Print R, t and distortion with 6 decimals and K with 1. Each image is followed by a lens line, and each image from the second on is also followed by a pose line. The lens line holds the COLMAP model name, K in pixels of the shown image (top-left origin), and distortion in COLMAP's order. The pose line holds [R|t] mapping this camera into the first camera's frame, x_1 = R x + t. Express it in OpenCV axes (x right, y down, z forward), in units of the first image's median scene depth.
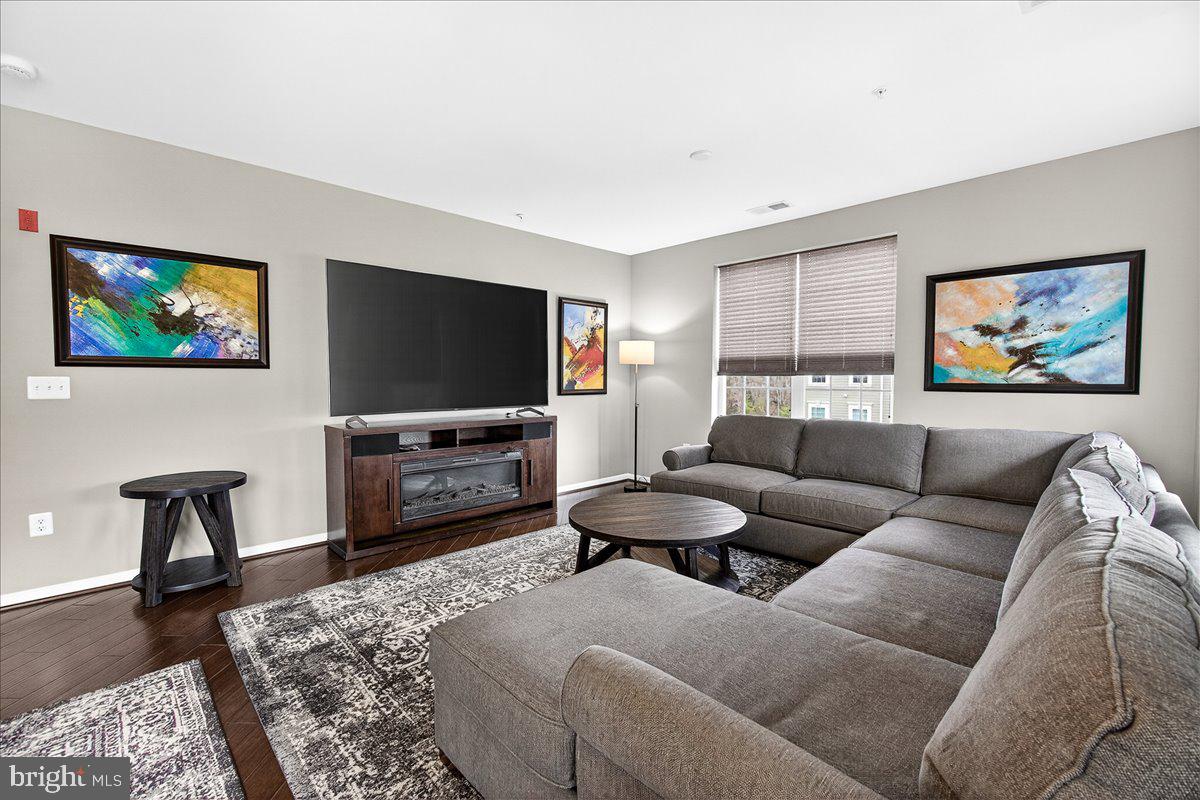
lens RADIAL K [[511.3, 0, 594.1], [0, 511.3, 397.9], [0, 0, 1]] dist [-0.003385, 0.000330]
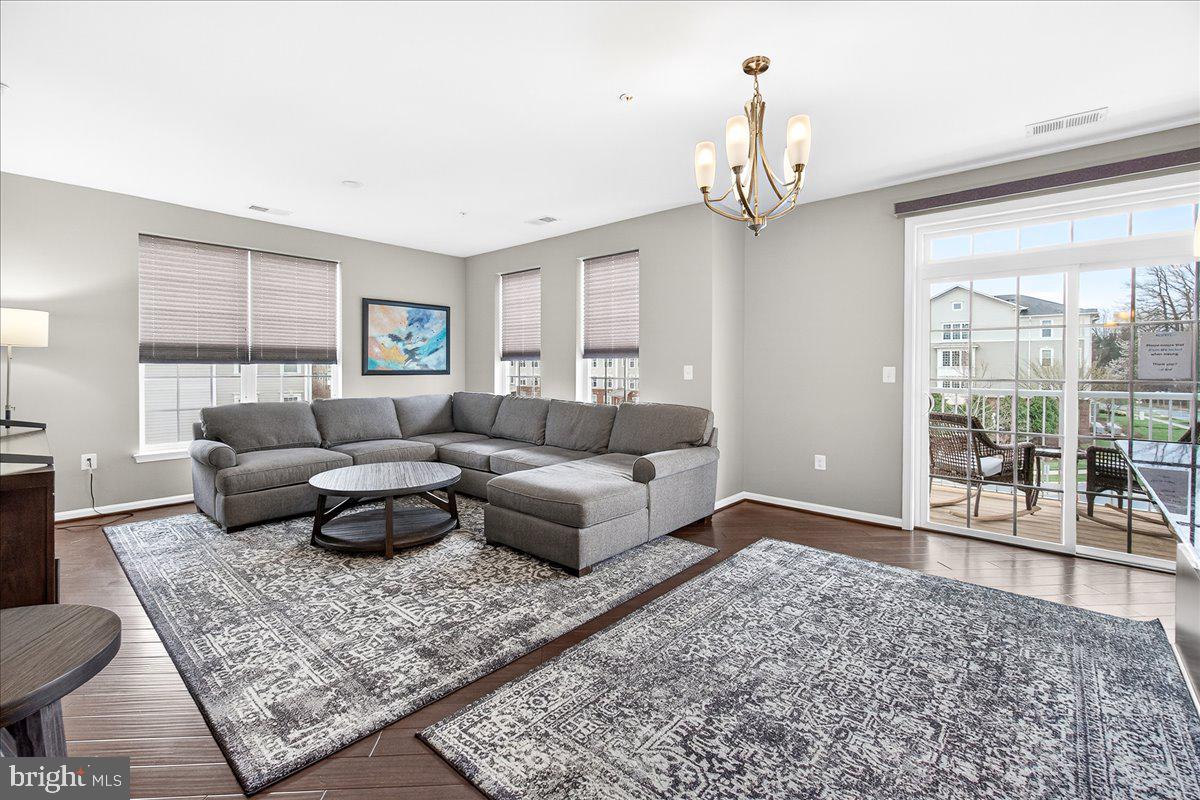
lens RADIAL K [[522.4, 0, 598.7], [0, 522.4, 374.6], [0, 0, 1]] dist [-0.003405, -0.000615]
pose [[-0.080100, -0.014438, 0.996682, -1.029503], [0.036848, 0.999169, 0.017436, -0.019849], [-0.996106, 0.038122, -0.079501, 0.505387]]
